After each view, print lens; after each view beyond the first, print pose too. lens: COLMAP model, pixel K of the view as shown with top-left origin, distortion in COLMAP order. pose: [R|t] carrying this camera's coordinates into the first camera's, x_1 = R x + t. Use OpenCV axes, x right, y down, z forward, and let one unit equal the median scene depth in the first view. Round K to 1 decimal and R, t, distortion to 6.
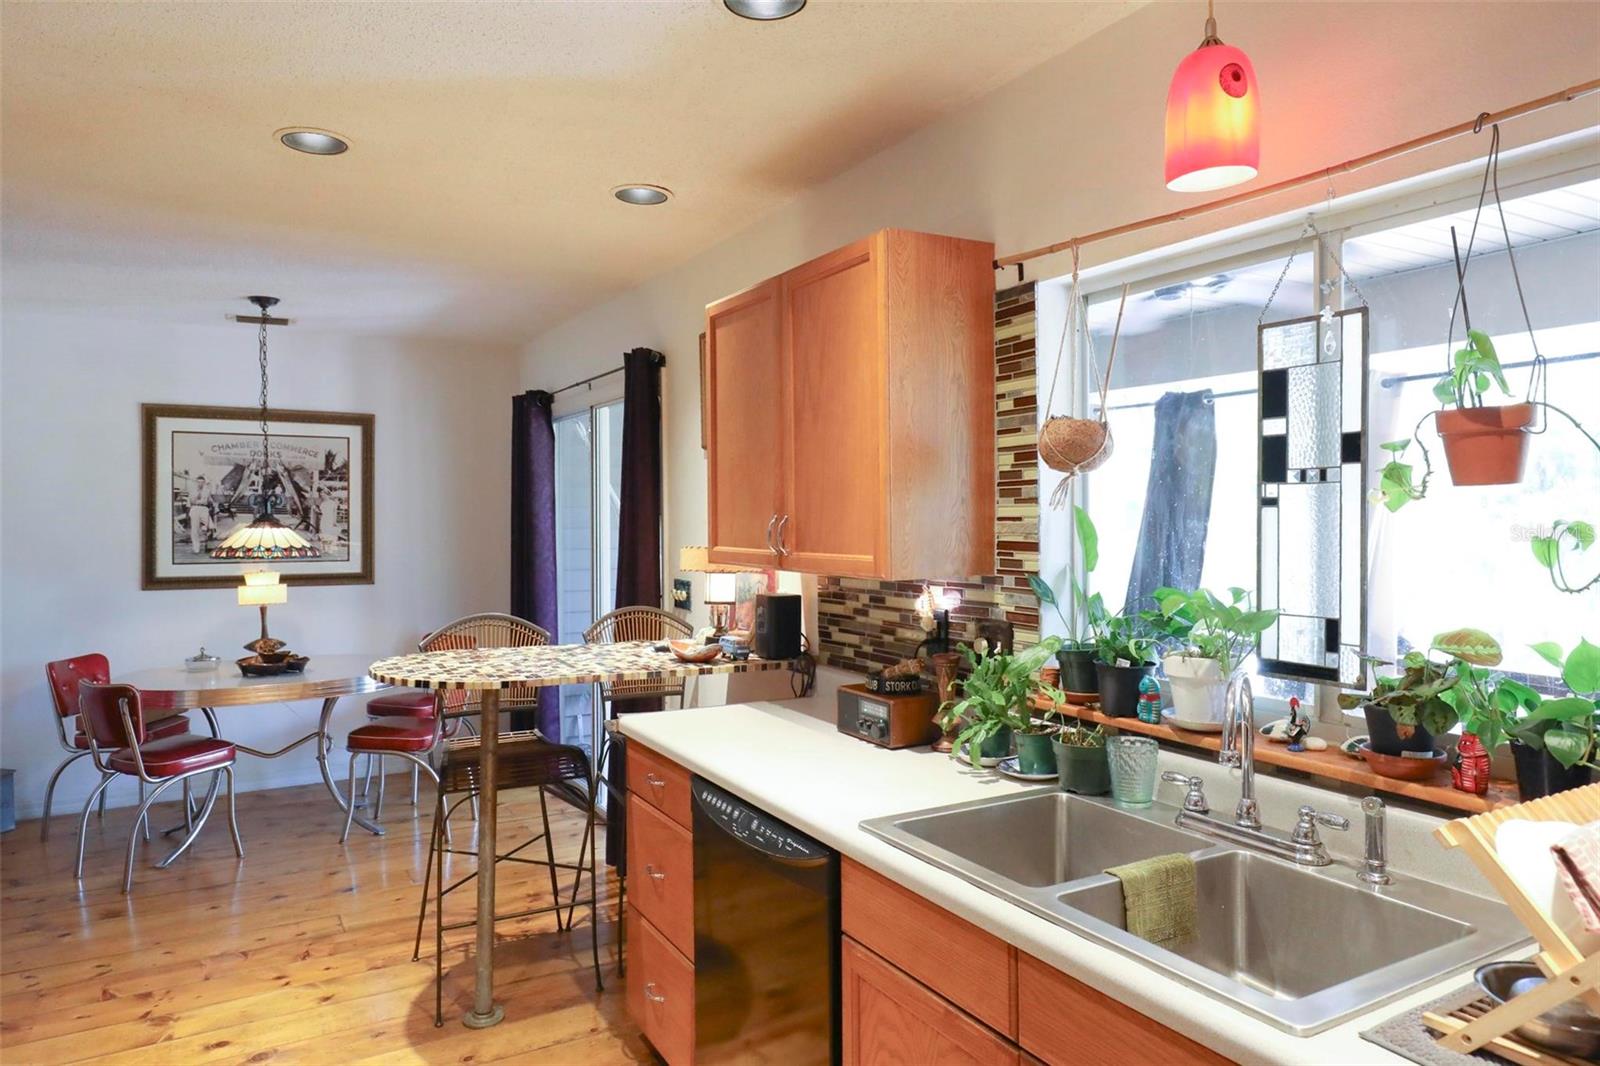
lens RADIAL K [[1022.7, 0, 797.5], [0, 1022.7, 530.6], [0, 0, 1]] dist [-0.001743, -0.000185]
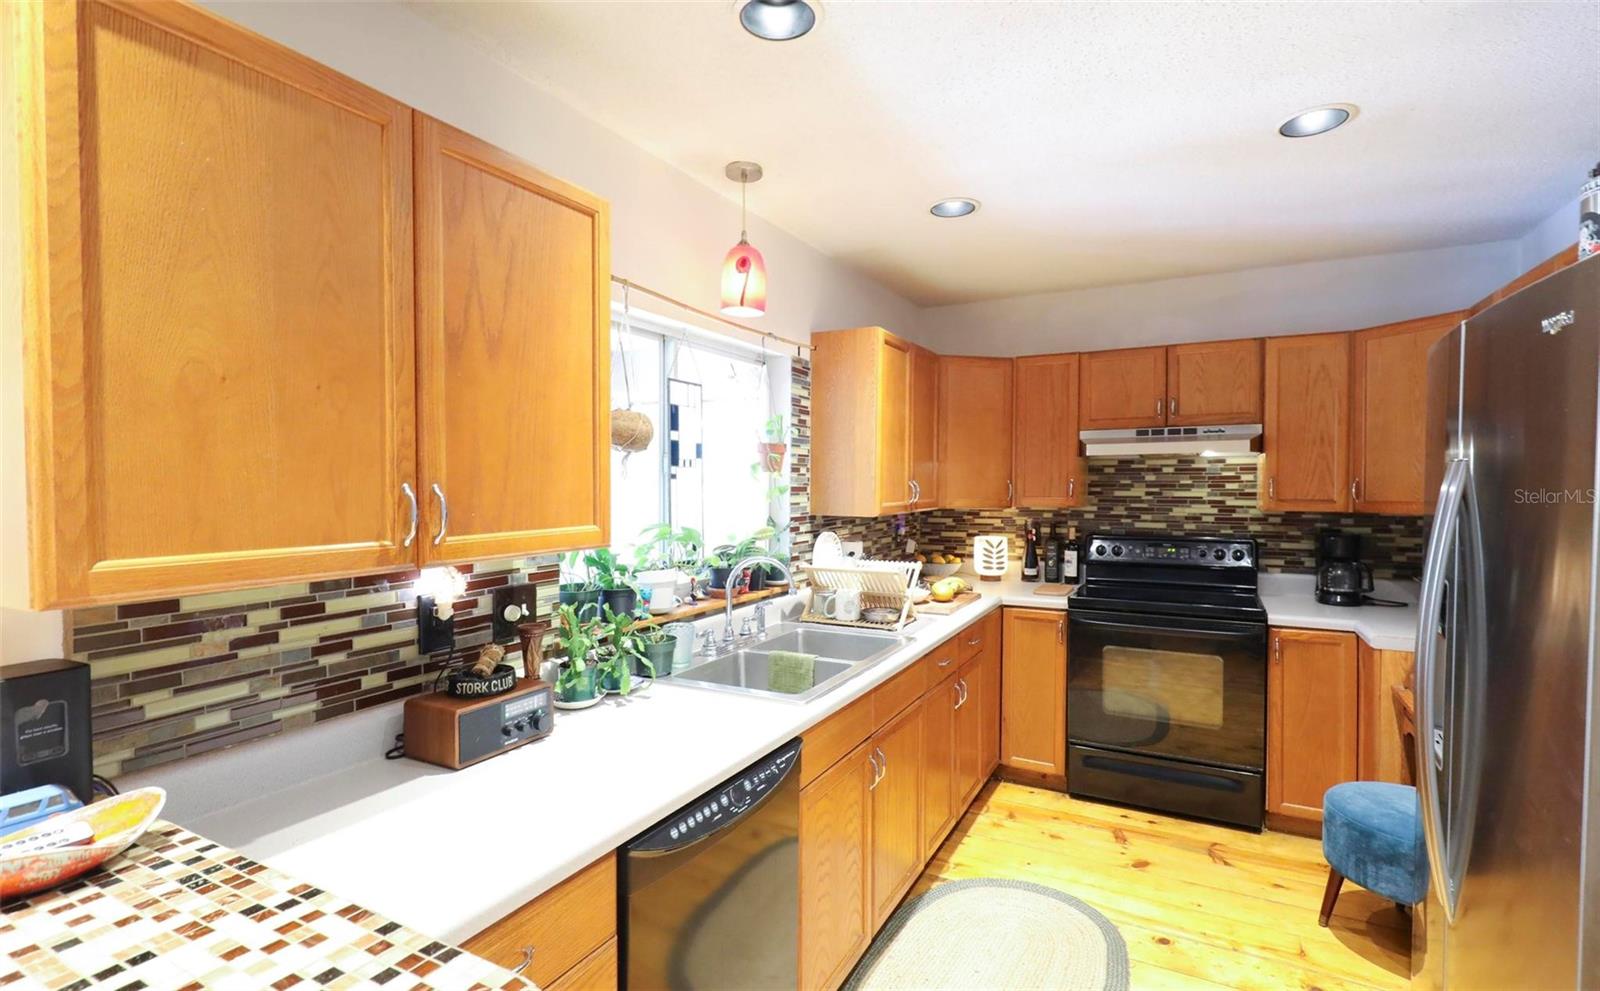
lens RADIAL K [[753.8, 0, 811.8], [0, 753.8, 490.4], [0, 0, 1]] dist [0.001417, -0.000958]
pose [[-0.548517, -0.010248, 0.836077, -0.531917], [0.010906, 0.999752, 0.019409, -0.017673], [-0.836068, 0.019765, -0.548269, 1.017256]]
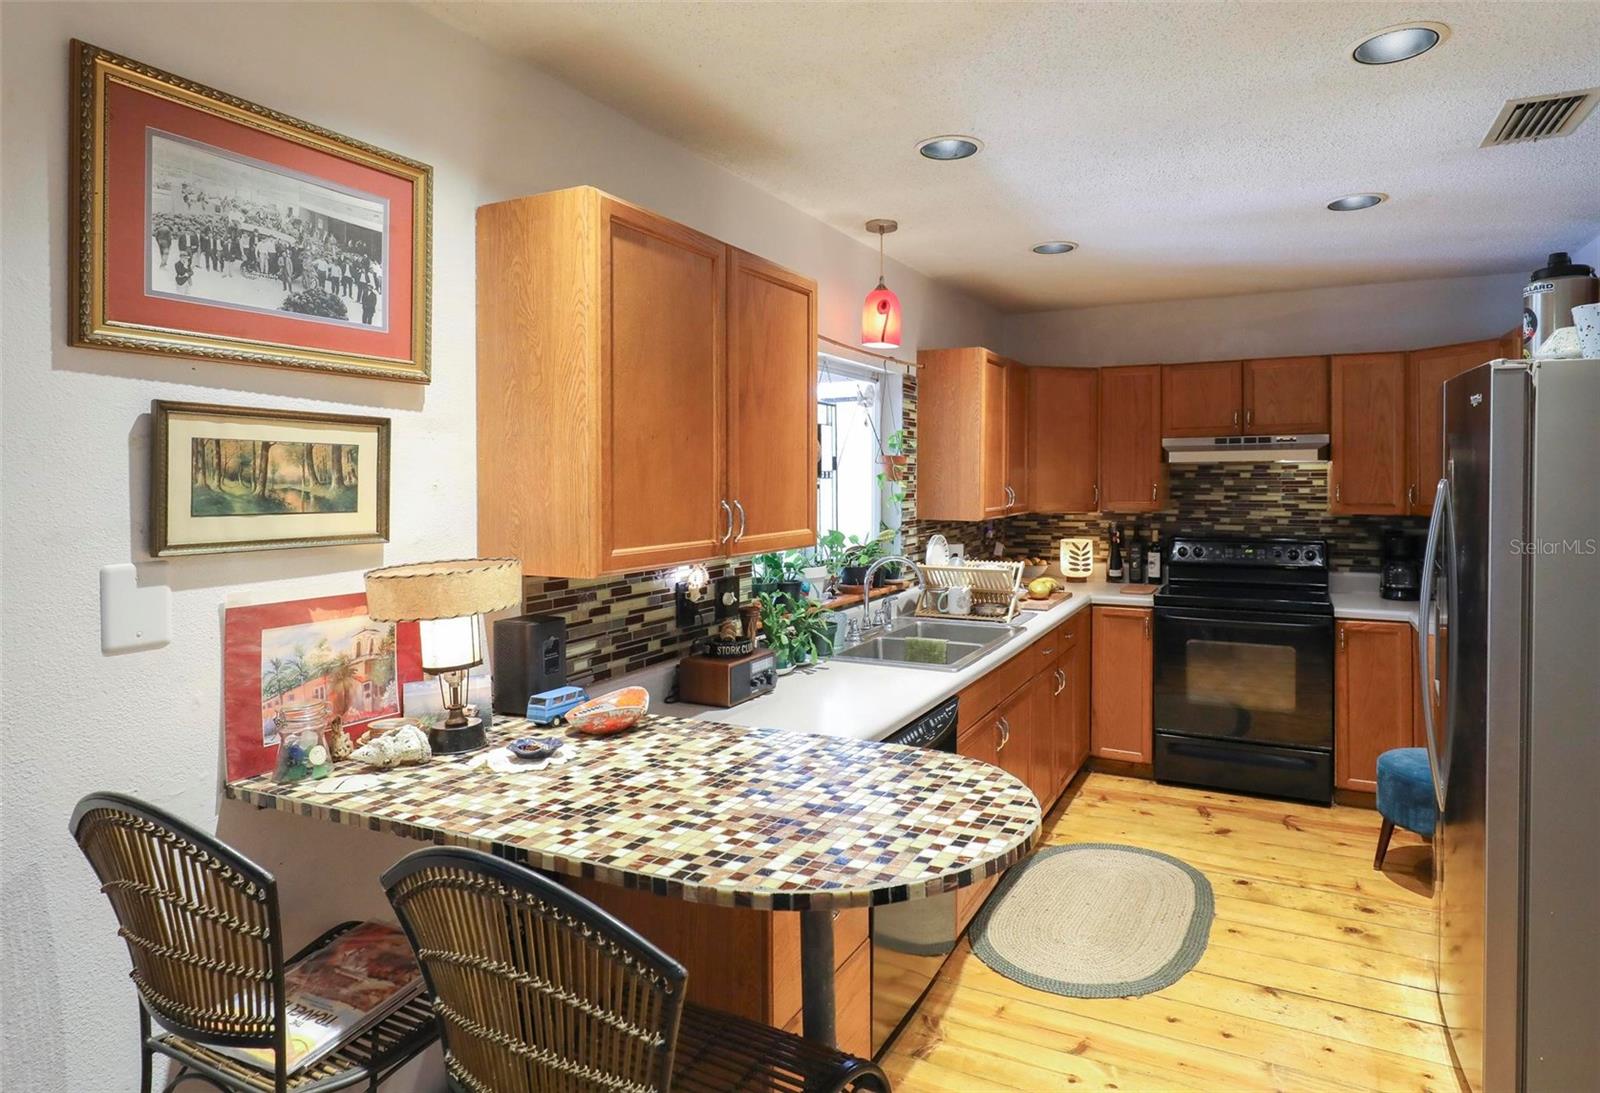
lens RADIAL K [[904.1, 0, 851.4], [0, 904.1, 471.6], [0, 0, 1]] dist [-0.005758, 0.001096]
pose [[-0.569384, 0.006151, 0.822049, -0.733625], [0.012879, 0.999916, 0.001439, -0.040211], [-0.821971, 0.011407, -0.569415, 1.328362]]
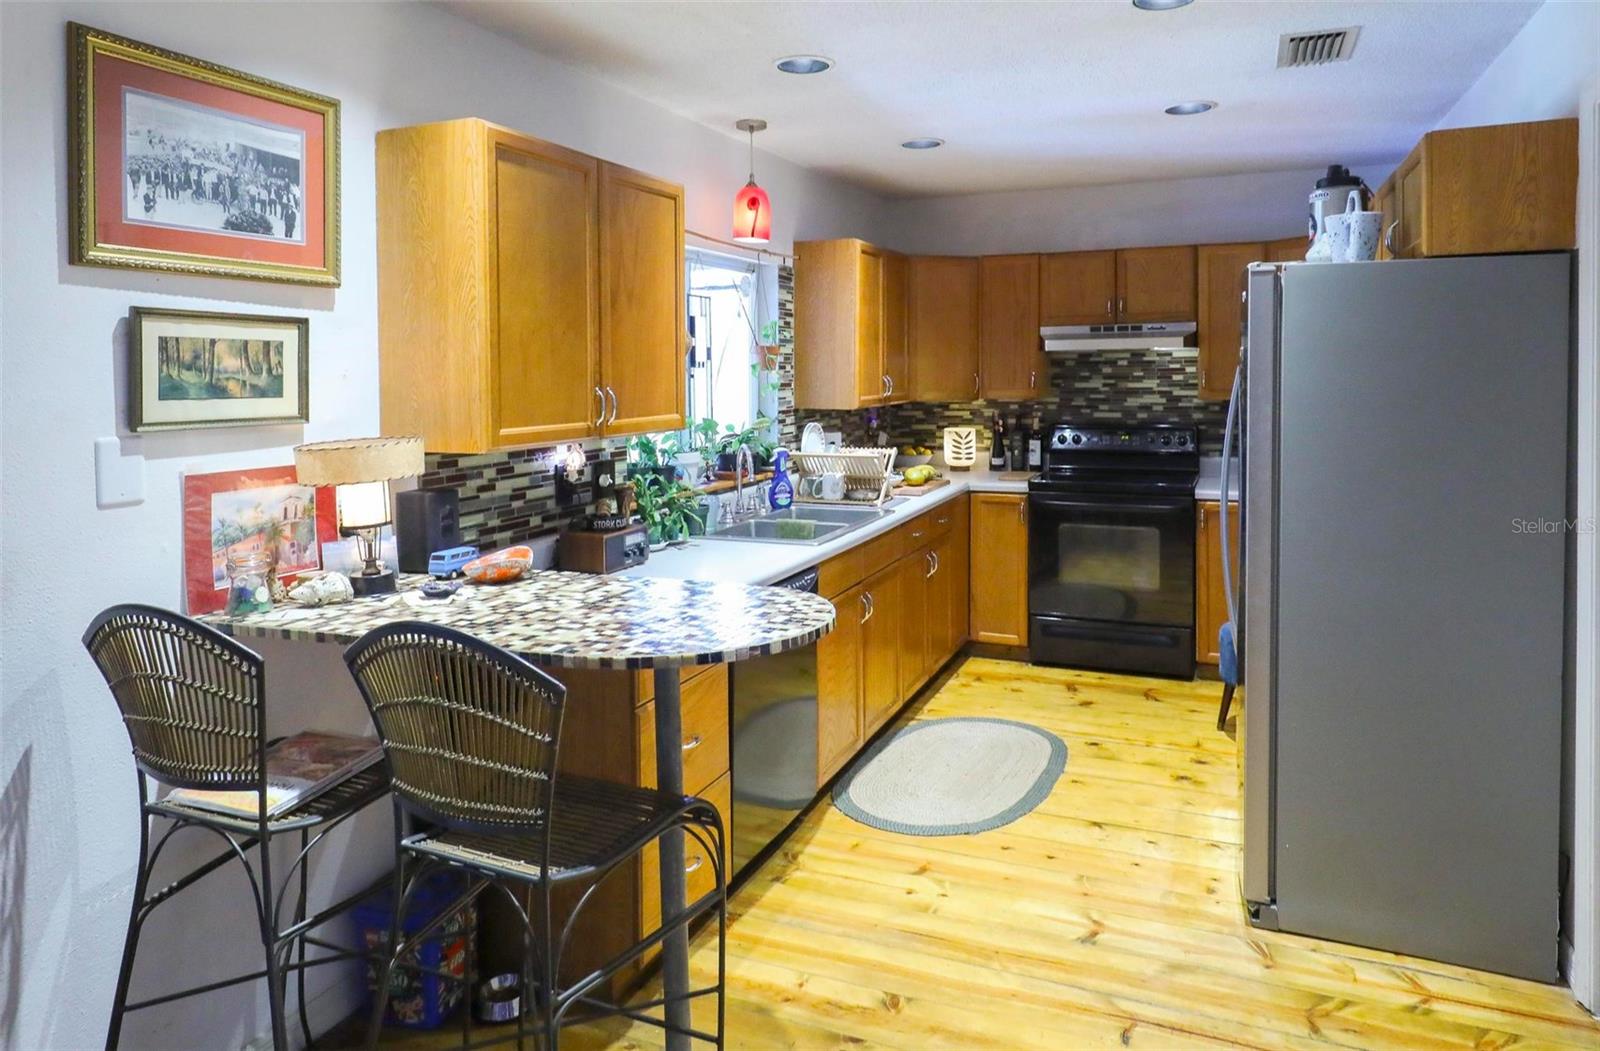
lens RADIAL K [[1027.3, 0, 804.5], [0, 1027.3, 377.0], [0, 0, 1]] dist [-0.005985, -0.000552]
pose [[-0.608729, -0.001554, 0.793377, -0.944041], [0.019010, 0.999682, 0.016544, -0.038241], [-0.793151, 0.025152, -0.608506, 1.422438]]
